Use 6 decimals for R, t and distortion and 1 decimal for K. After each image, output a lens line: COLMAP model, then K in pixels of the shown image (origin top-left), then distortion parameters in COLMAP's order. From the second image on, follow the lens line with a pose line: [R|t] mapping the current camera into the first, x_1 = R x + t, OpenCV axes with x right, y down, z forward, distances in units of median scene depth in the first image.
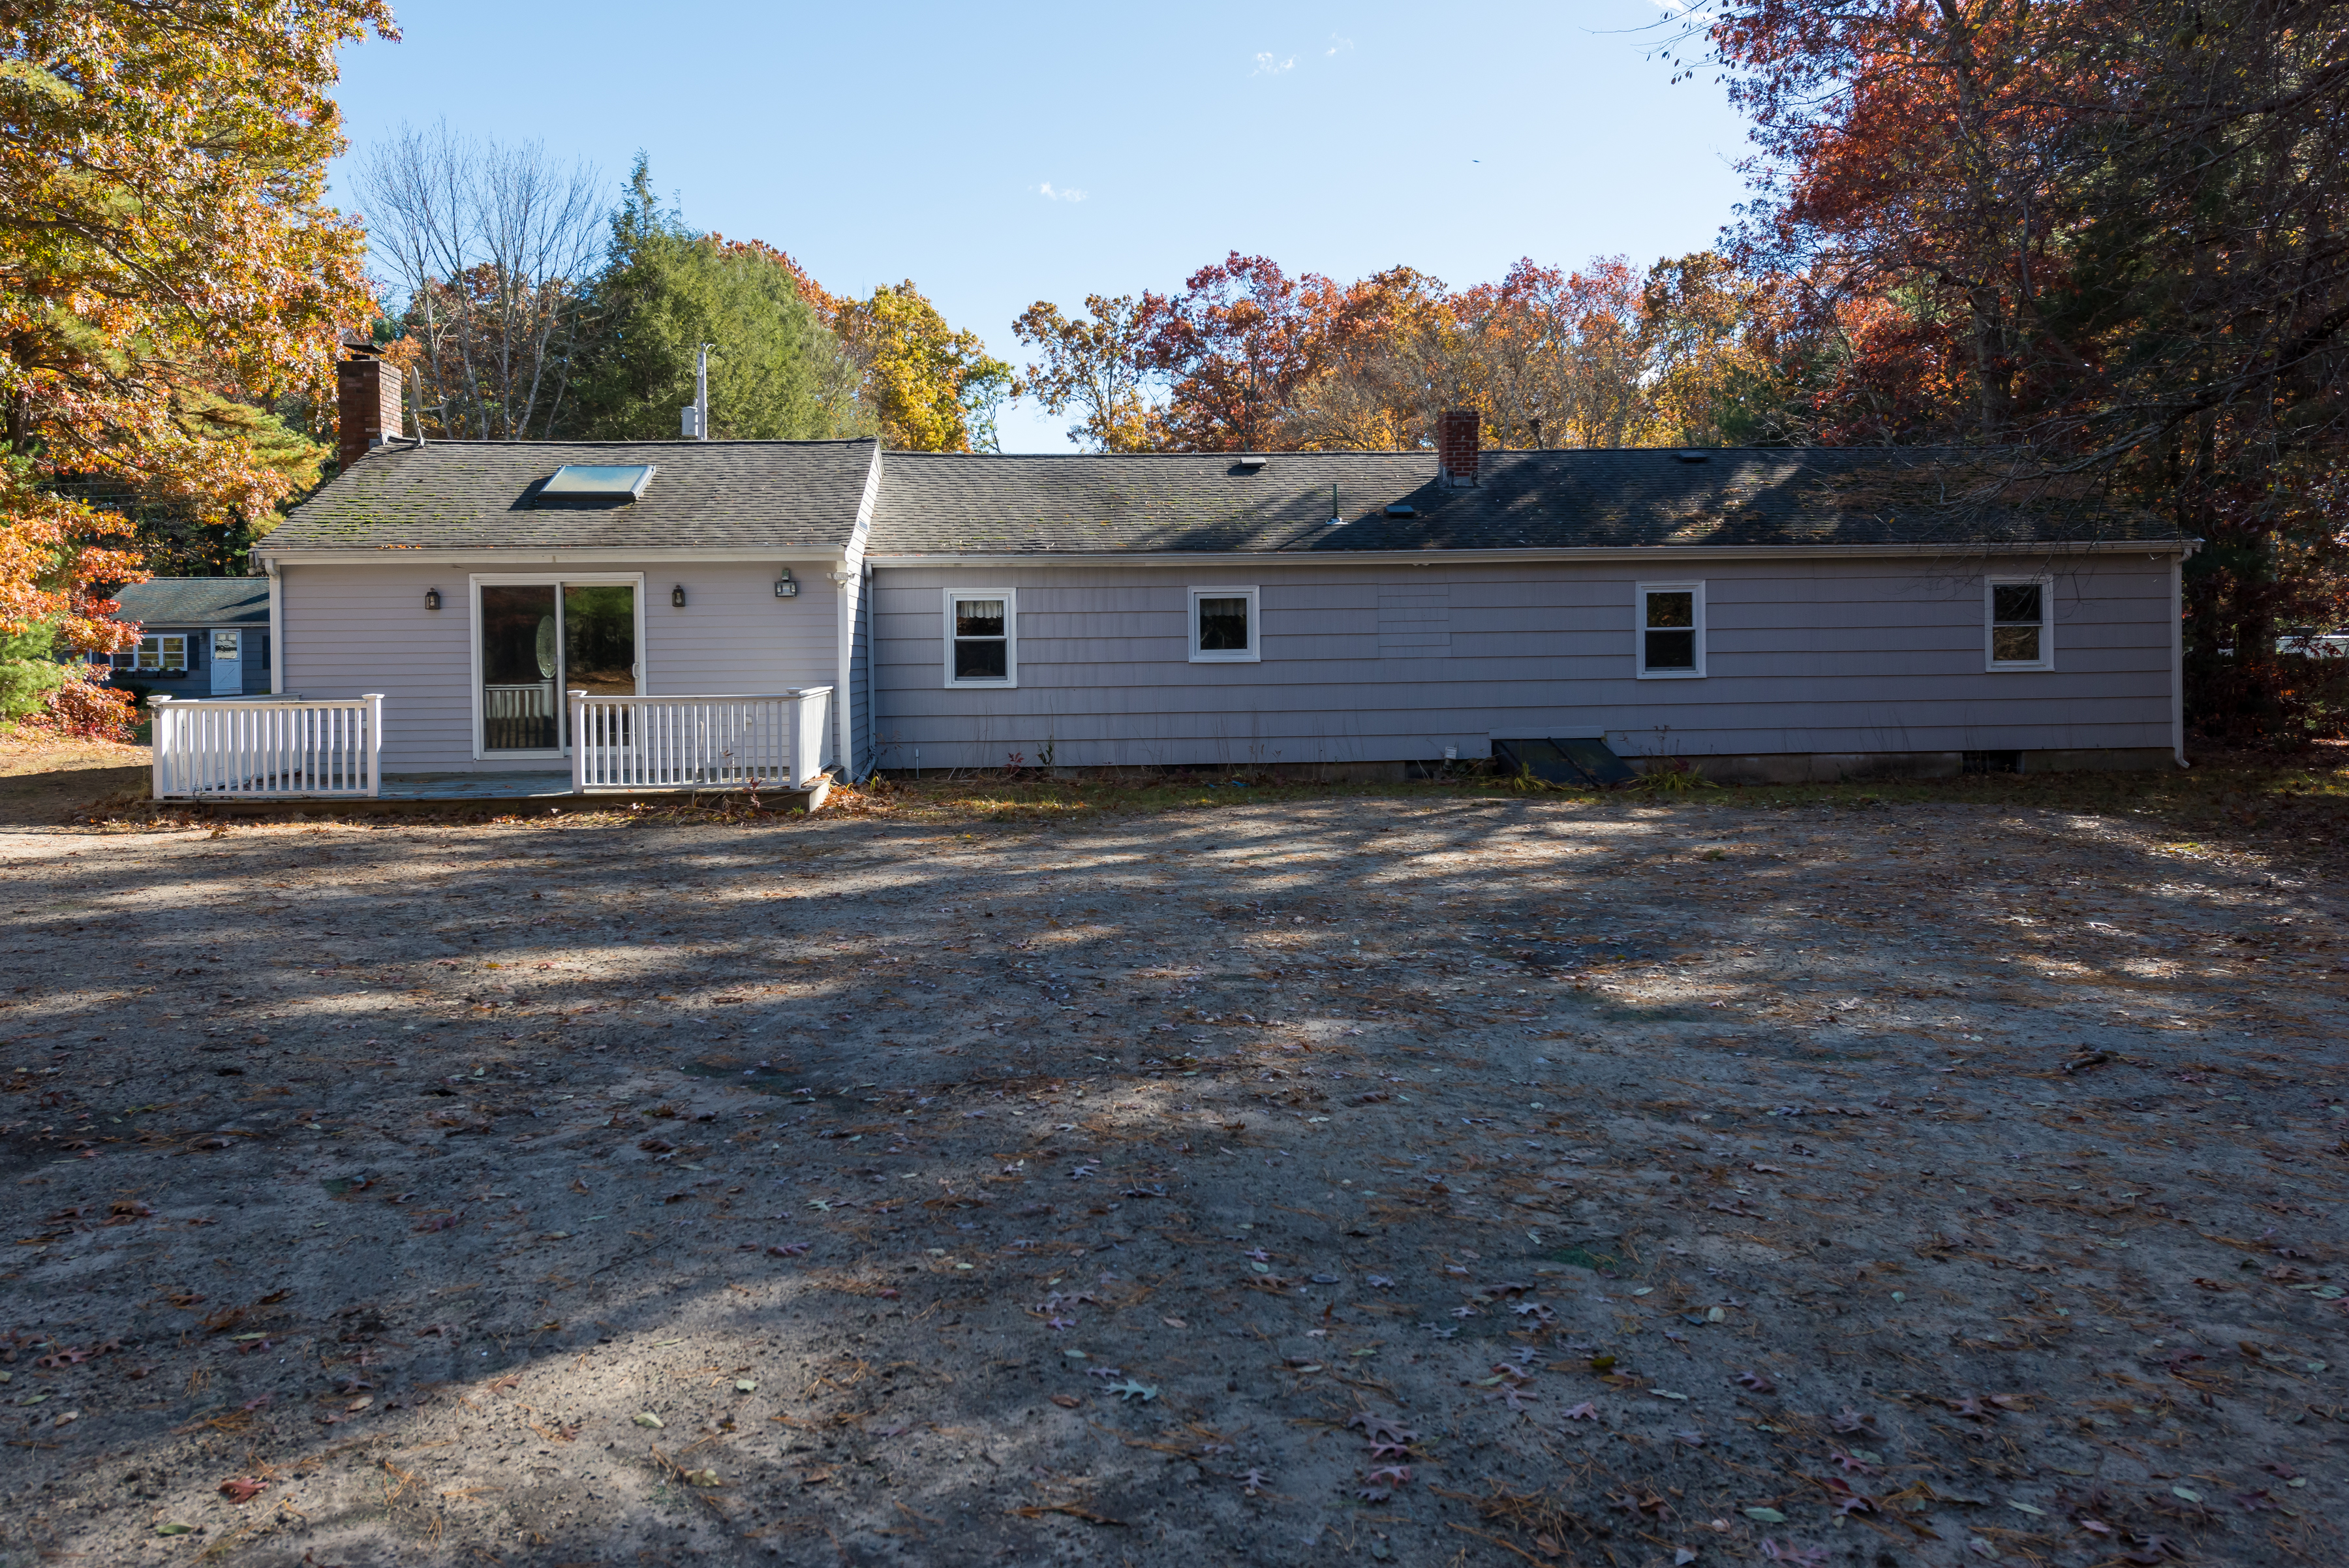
lens RADIAL K [[1627.2, 0, 1175.9], [0, 1627.2, 783.6], [0, 0, 1]] dist [-0.003437, -0.001226]
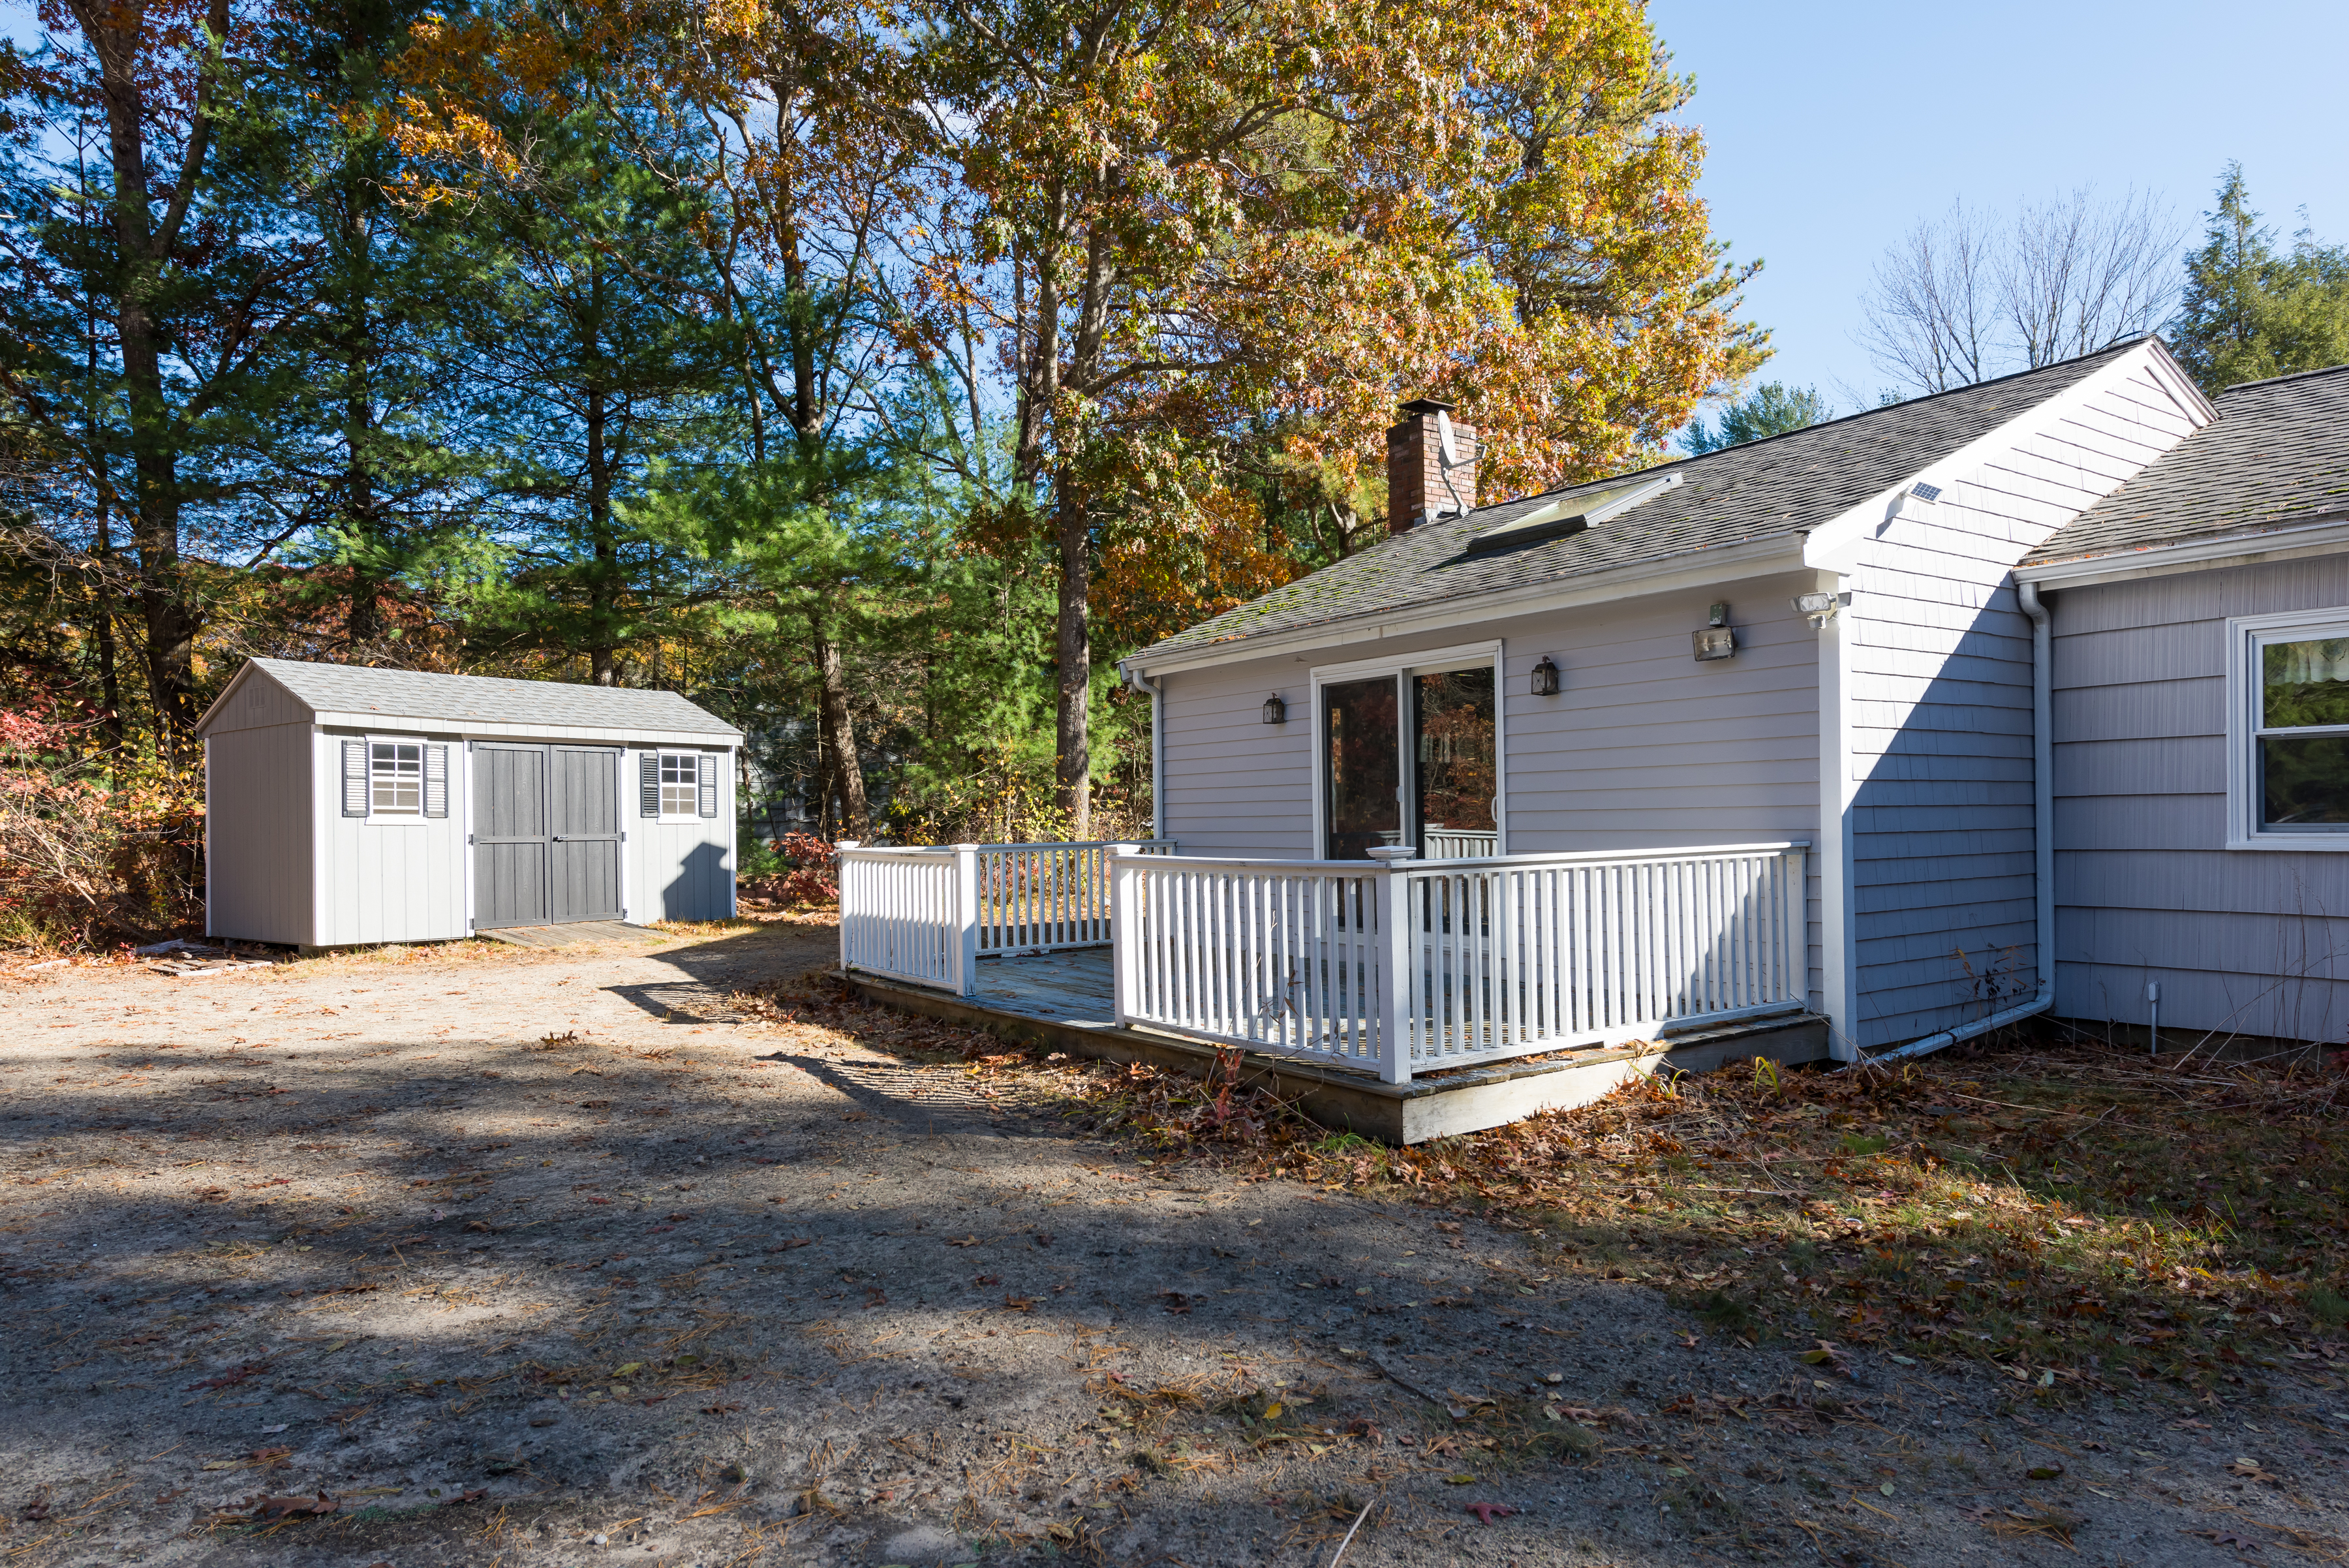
lens RADIAL K [[1425.9, 0, 1171.9], [0, 1425.9, 796.7], [0, 0, 1]] dist [-0.004516, -0.000427]
pose [[0.489735, -0.011055, -0.871801, 0.049119], [-0.061363, 0.997003, -0.047113, -0.037763], [0.869709, 0.076569, 0.487589, 0.573183]]
